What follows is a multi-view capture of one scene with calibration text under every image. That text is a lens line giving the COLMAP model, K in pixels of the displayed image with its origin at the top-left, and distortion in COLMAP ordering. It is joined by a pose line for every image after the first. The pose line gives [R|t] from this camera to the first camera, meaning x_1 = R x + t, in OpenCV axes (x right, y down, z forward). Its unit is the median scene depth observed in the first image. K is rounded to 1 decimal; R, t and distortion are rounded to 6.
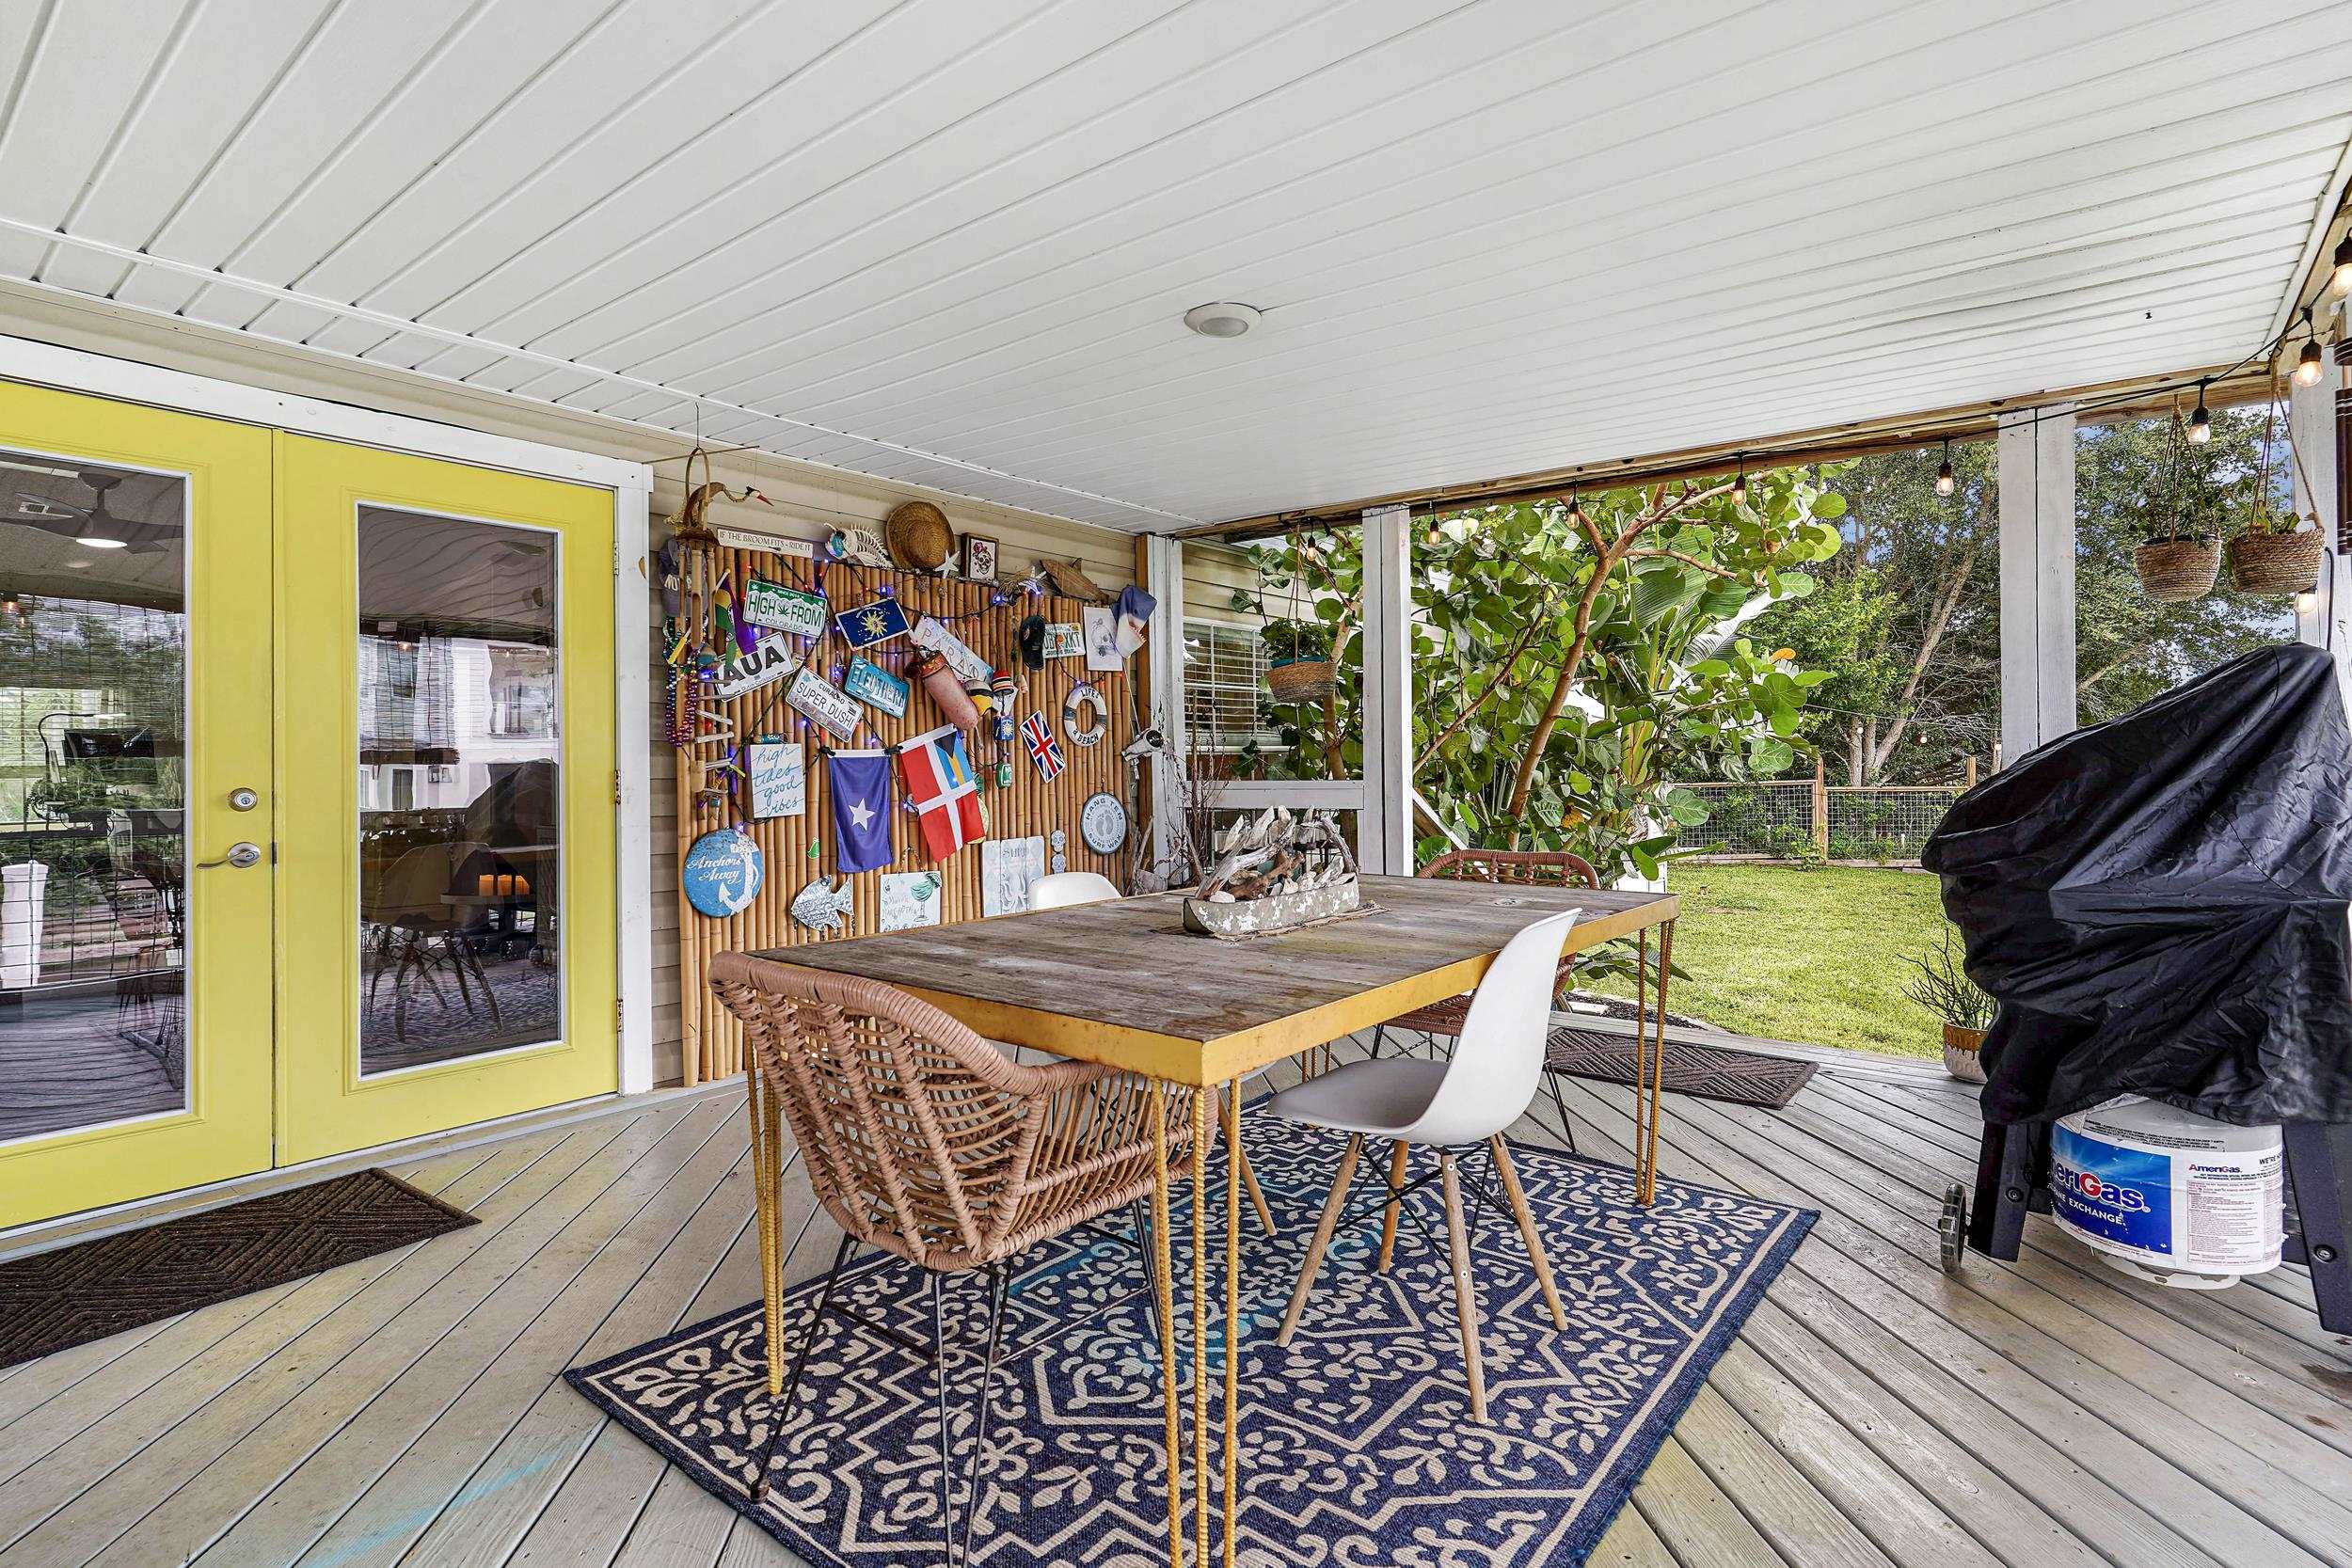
lens RADIAL K [[1135.4, 0, 1182.2], [0, 1135.4, 775.4], [0, 0, 1]] dist [-0.005087, 0.001581]
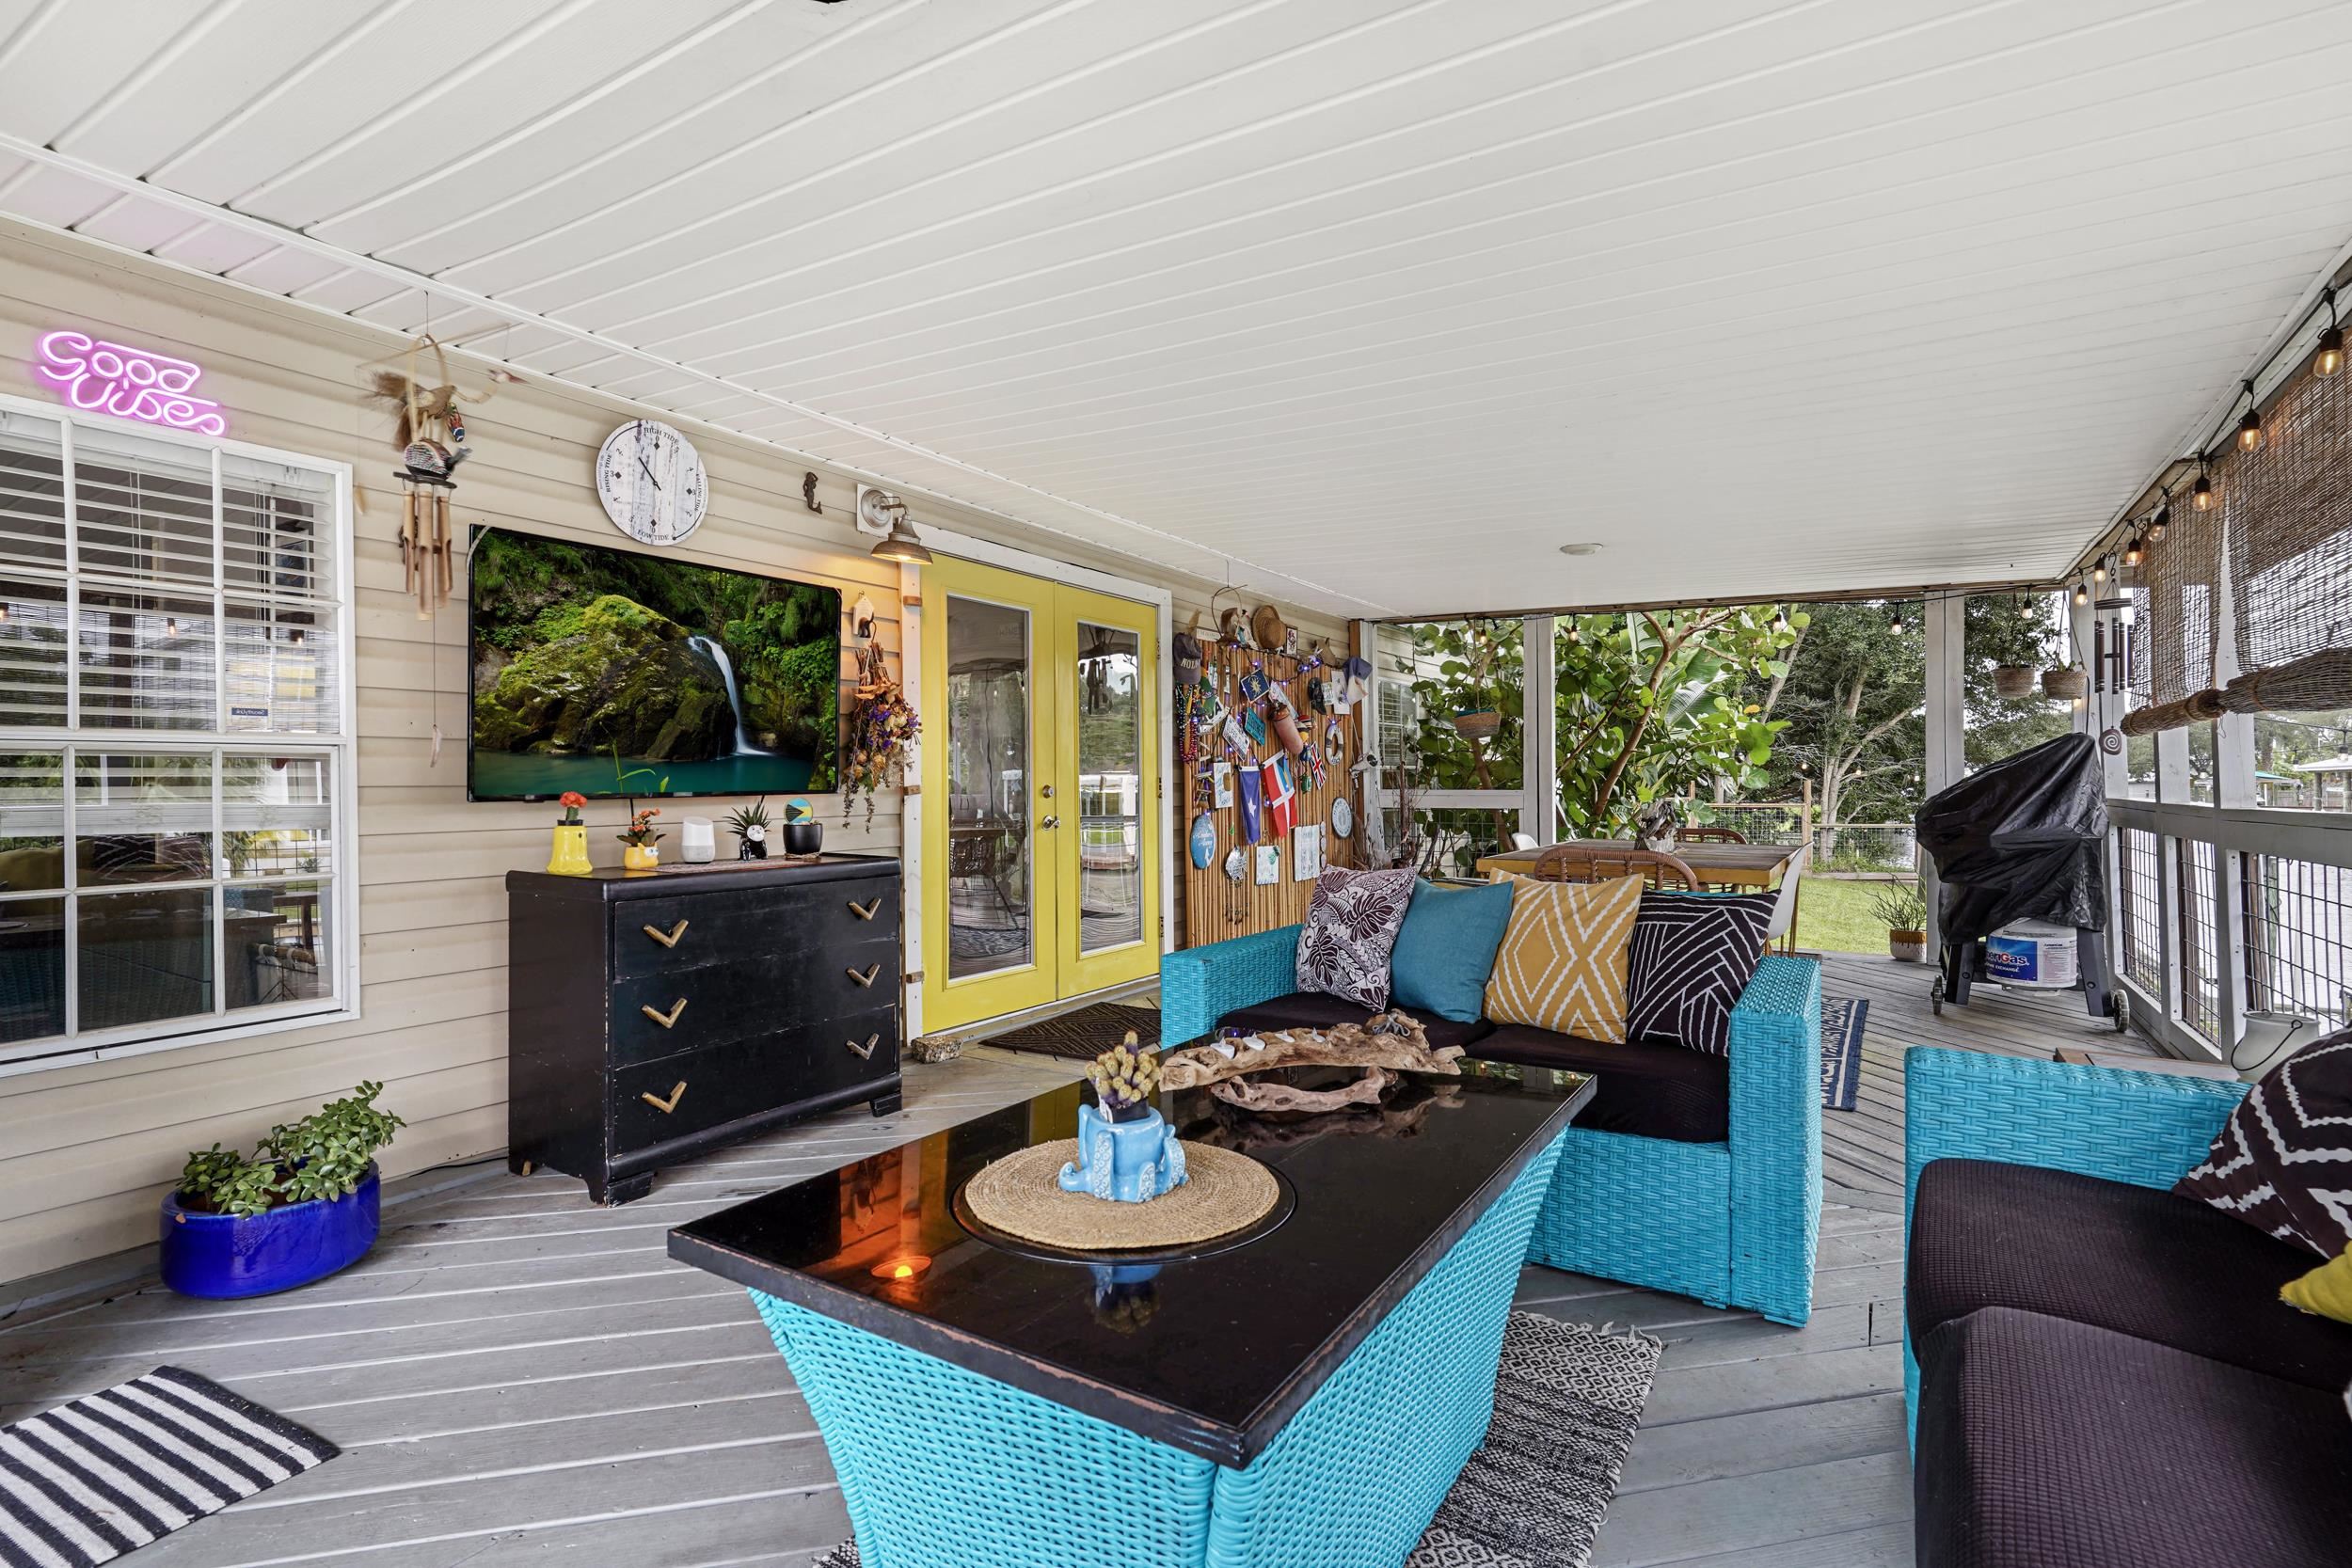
lens RADIAL K [[1135.4, 0, 1172.5], [0, 1135.4, 782.0], [0, 0, 1]] dist [-0.005087, 0.001581]
pose [[0.991751, 0.011955, 0.127622, -0.629105], [-0.011140, 0.999913, -0.007102, 0.012030], [-0.127695, 0.005622, 0.991798, -0.579204]]
